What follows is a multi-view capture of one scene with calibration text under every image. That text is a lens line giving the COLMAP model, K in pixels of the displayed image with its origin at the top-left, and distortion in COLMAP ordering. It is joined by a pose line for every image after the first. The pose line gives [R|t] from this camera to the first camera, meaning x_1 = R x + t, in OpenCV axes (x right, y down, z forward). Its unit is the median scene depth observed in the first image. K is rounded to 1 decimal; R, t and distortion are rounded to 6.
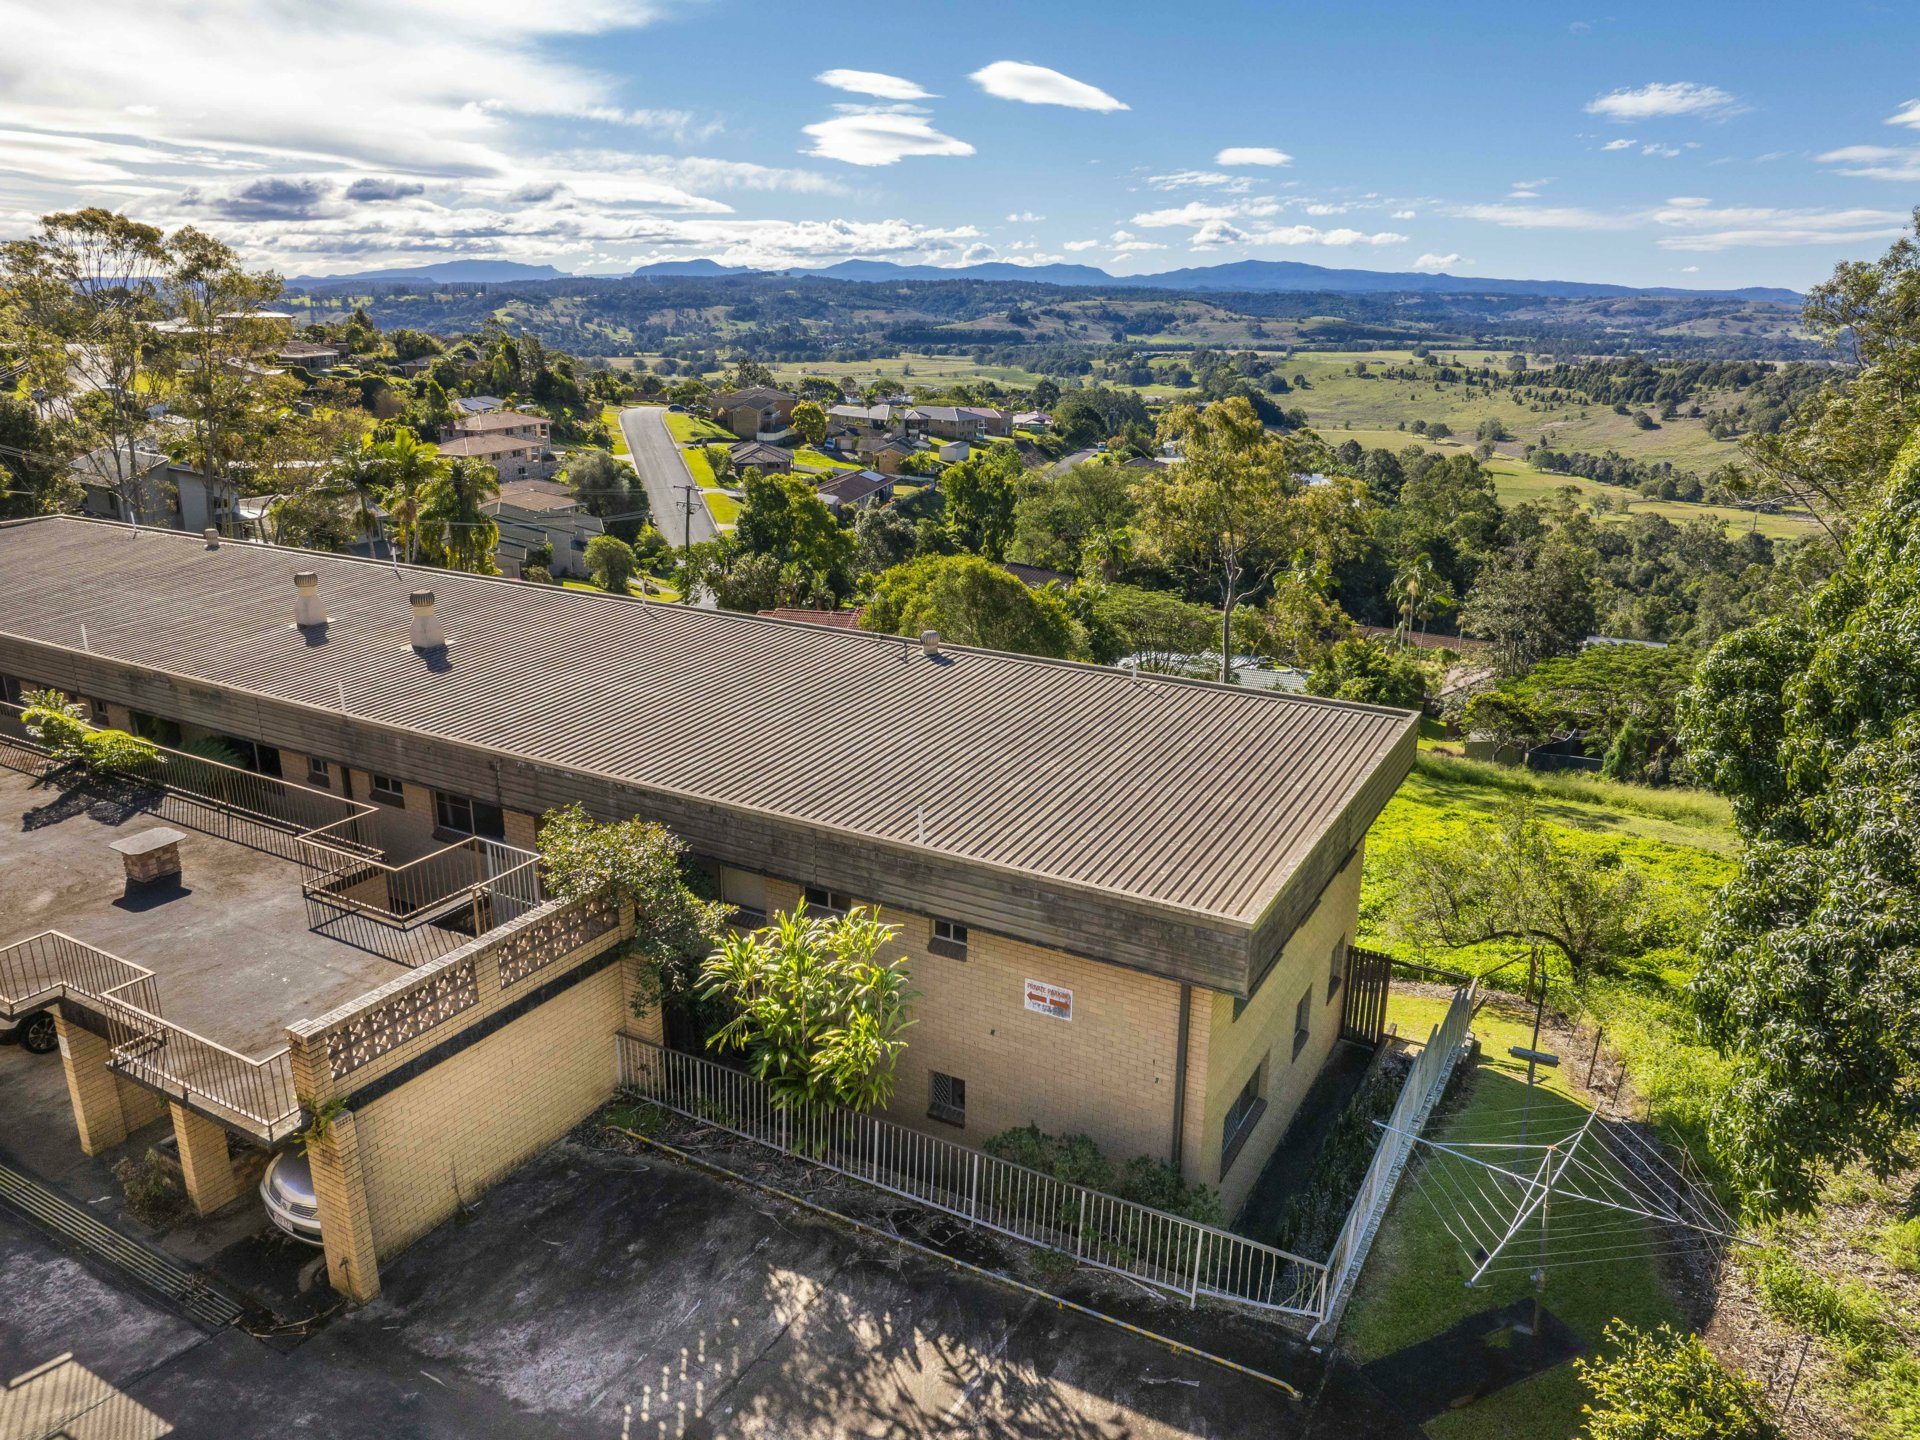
lens RADIAL K [[1366.9, 0, 960.0], [0, 1366.9, 720.0], [0, 0, 1]] dist [-0.065048, 0.039269]
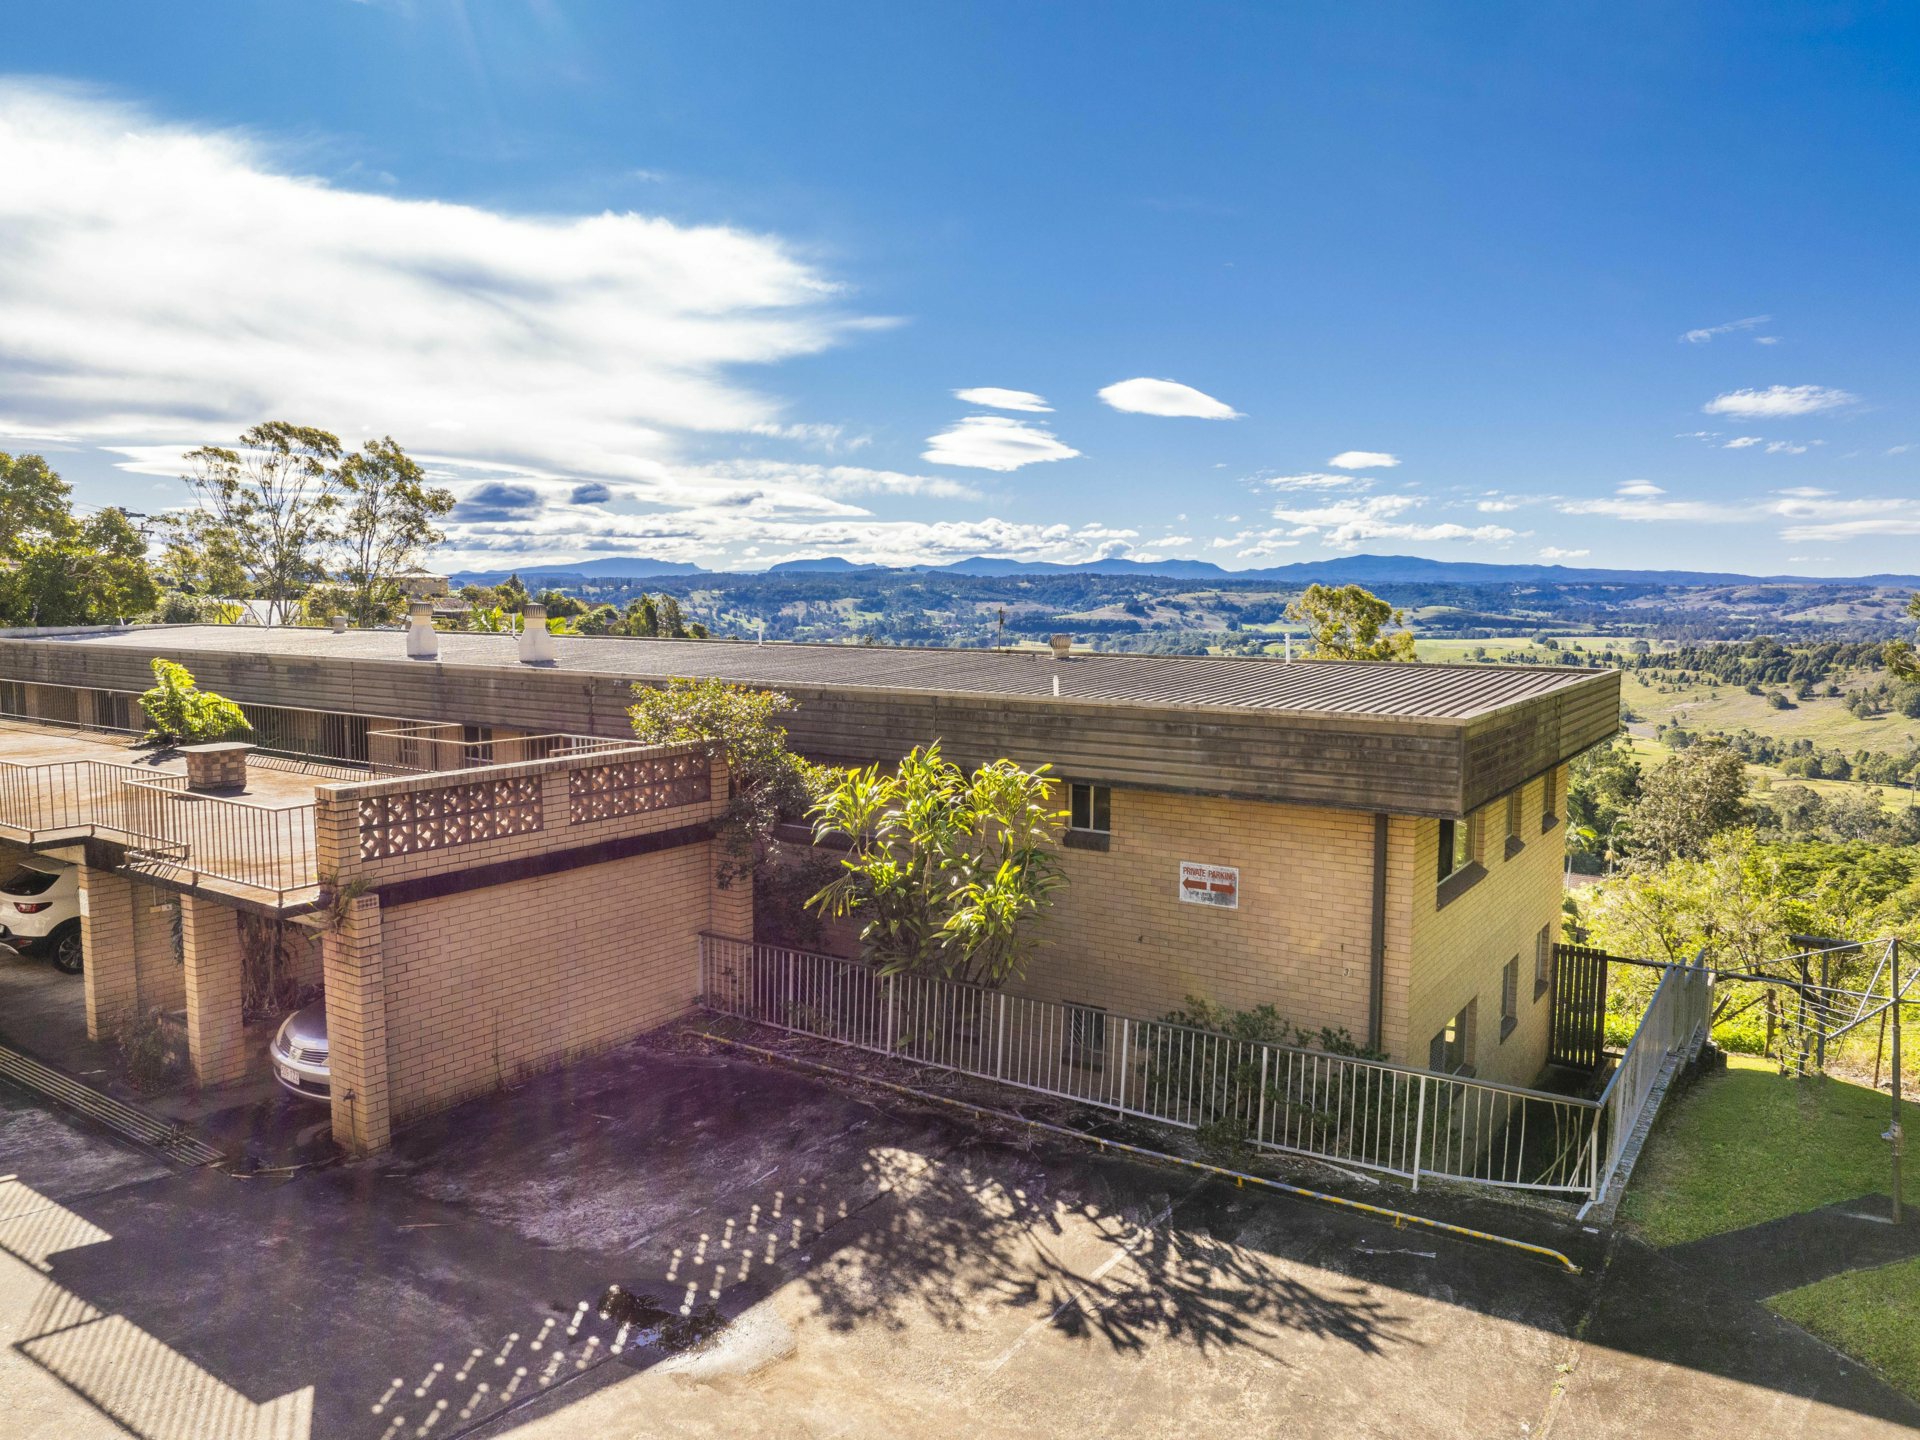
lens RADIAL K [[1361.8, 0, 960.0], [0, 1361.8, 720.0], [0, 0, 1]] dist [-0.043908, 0.009810]
pose [[0.996277, 0.005698, -0.086020, -0.016496], [-0.023561, 0.977823, -0.208105, 0.287976], [0.082927, 0.209357, 0.974317, 0.154621]]
